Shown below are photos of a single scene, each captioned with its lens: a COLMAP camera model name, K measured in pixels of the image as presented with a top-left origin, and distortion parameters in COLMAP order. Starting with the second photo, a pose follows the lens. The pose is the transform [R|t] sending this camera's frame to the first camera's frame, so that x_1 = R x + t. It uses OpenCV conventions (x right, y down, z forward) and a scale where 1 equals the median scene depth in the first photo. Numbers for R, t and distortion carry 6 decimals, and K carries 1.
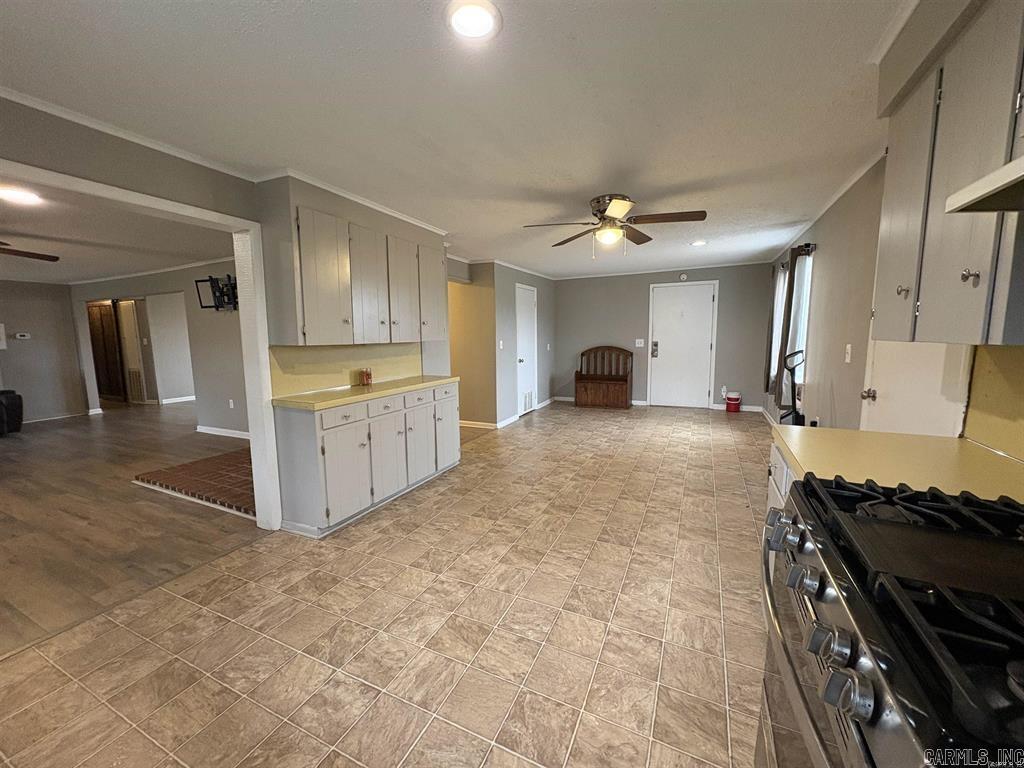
lens RADIAL K [[408.6, 0, 510.2], [0, 408.6, 380.2], [0, 0, 1]] dist [-0.002195, -0.000016]
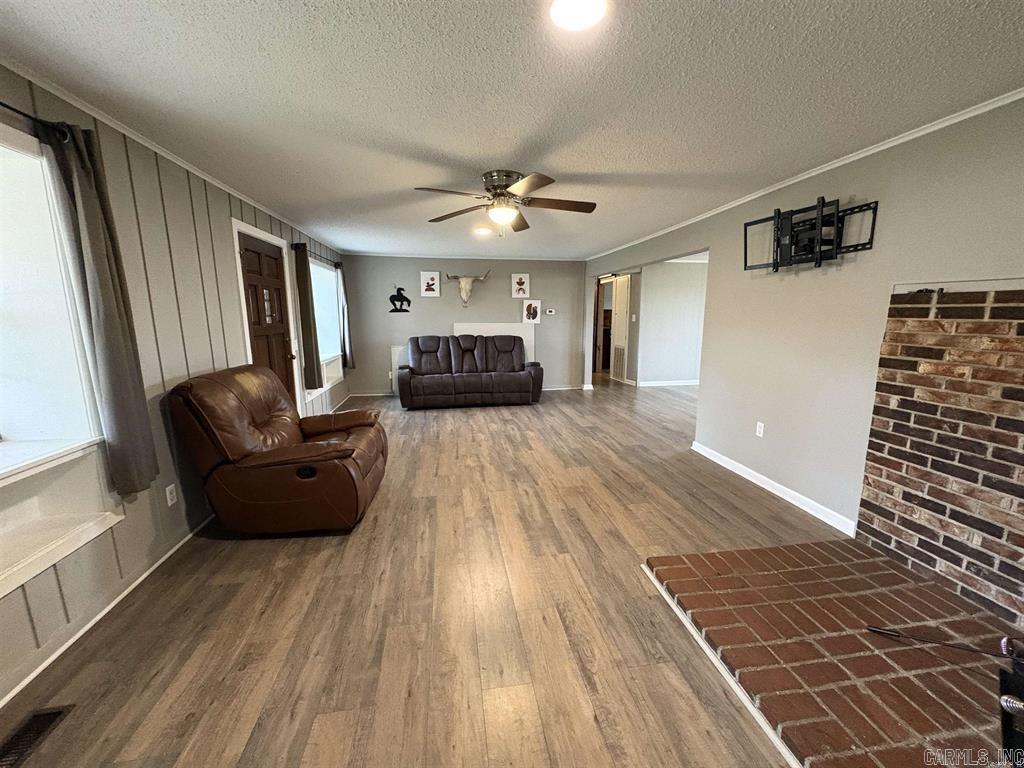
lens RADIAL K [[408.6, 0, 510.3], [0, 408.6, 383.9], [0, 0, 1]] dist [-0.002195, -0.000016]
pose [[0.568731, 0.156928, -0.807414, -0.432514], [-0.101871, 0.987512, 0.120175, -0.045492], [0.816190, 0.013904, 0.577616, 0.360487]]
